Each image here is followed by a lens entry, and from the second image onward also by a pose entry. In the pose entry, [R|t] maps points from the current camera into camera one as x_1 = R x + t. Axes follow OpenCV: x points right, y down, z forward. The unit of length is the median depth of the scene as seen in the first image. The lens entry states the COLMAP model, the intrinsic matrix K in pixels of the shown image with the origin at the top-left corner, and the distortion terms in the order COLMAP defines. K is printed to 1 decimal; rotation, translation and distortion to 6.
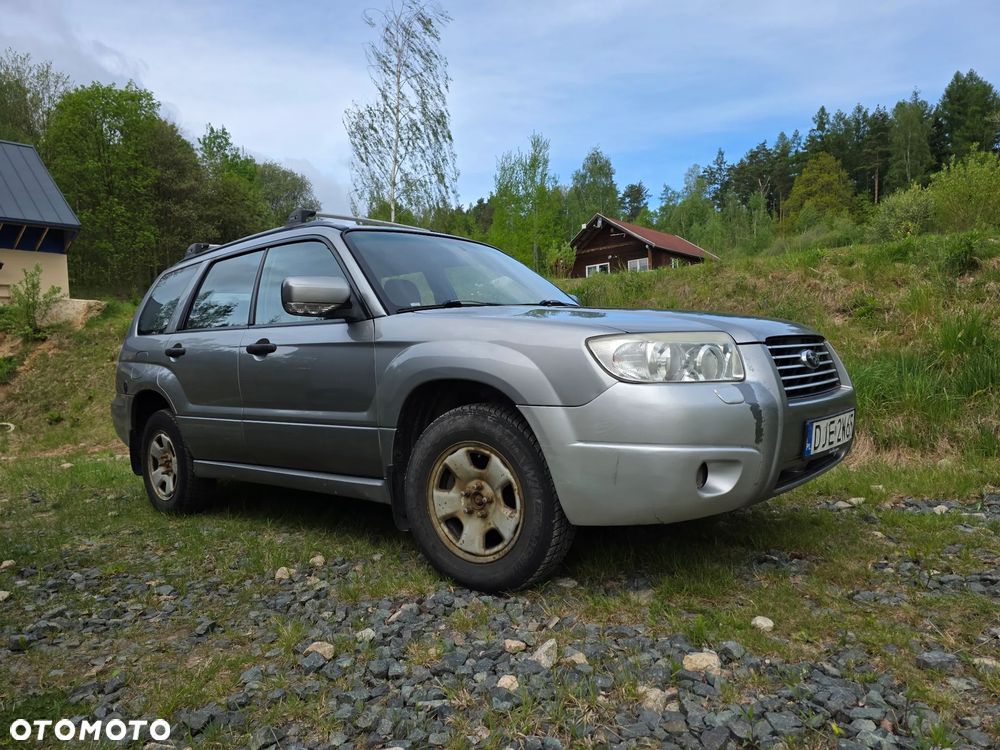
lens RADIAL K [[648.1, 0, 503.9], [0, 648.1, 394.9], [0, 0, 1]] dist [0.060055, -0.050316]
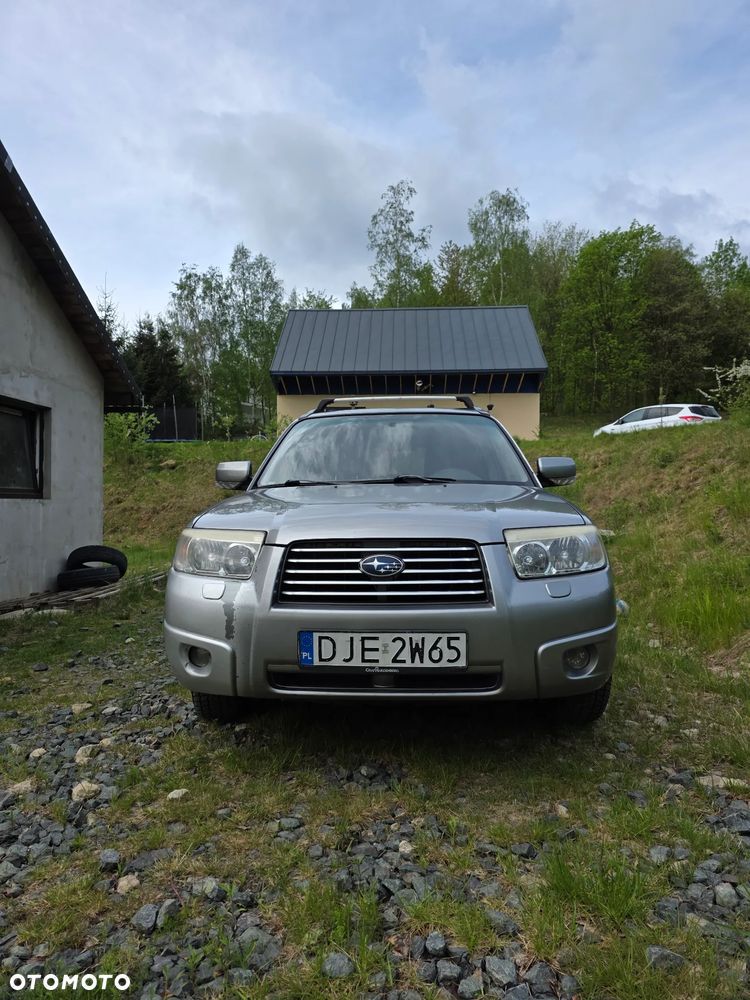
lens RADIAL K [[648.1, 0, 373.9], [0, 648.1, 512.4], [0, 0, 1]] dist [0.060055, -0.050316]
pose [[0.634861, 0.060114, -0.770284, 1.008969], [-0.063508, 0.997655, 0.025515, -0.132305], [0.770012, 0.032721, 0.637190, 0.360511]]
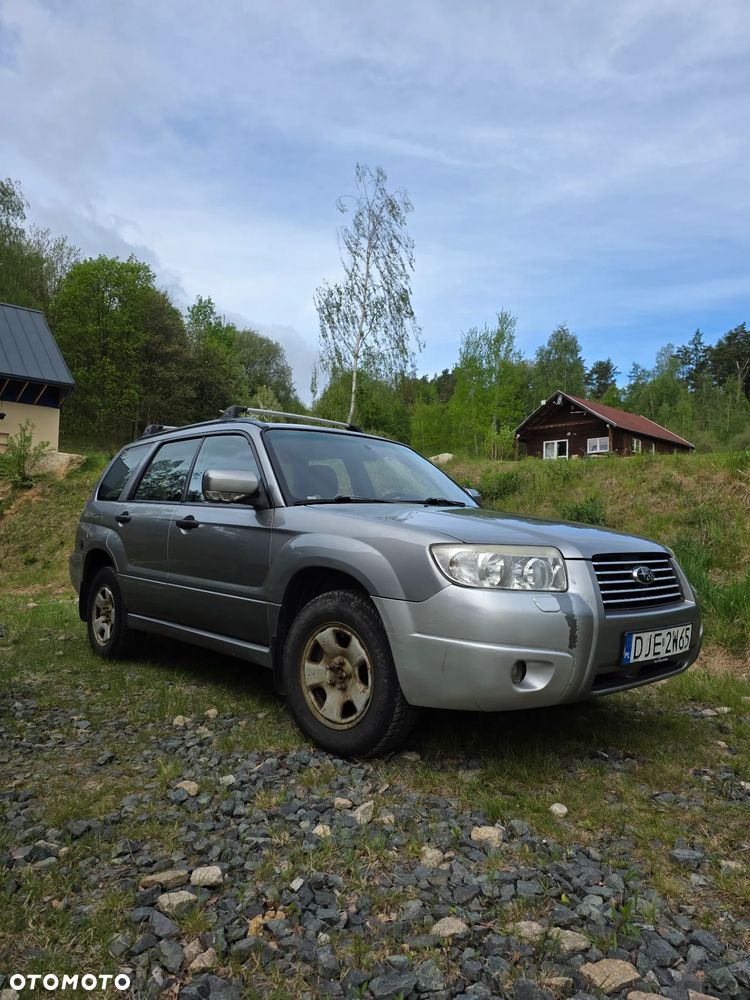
lens RADIAL K [[648.1, 0, 373.9], [0, 648.1, 512.4], [0, 0, 1]] dist [0.060055, -0.050316]
pose [[0.989629, 0.066795, -0.127171, 0.129905], [-0.076240, 0.994565, -0.070905, -0.041129], [0.121744, 0.079866, 0.989343, -0.142572]]
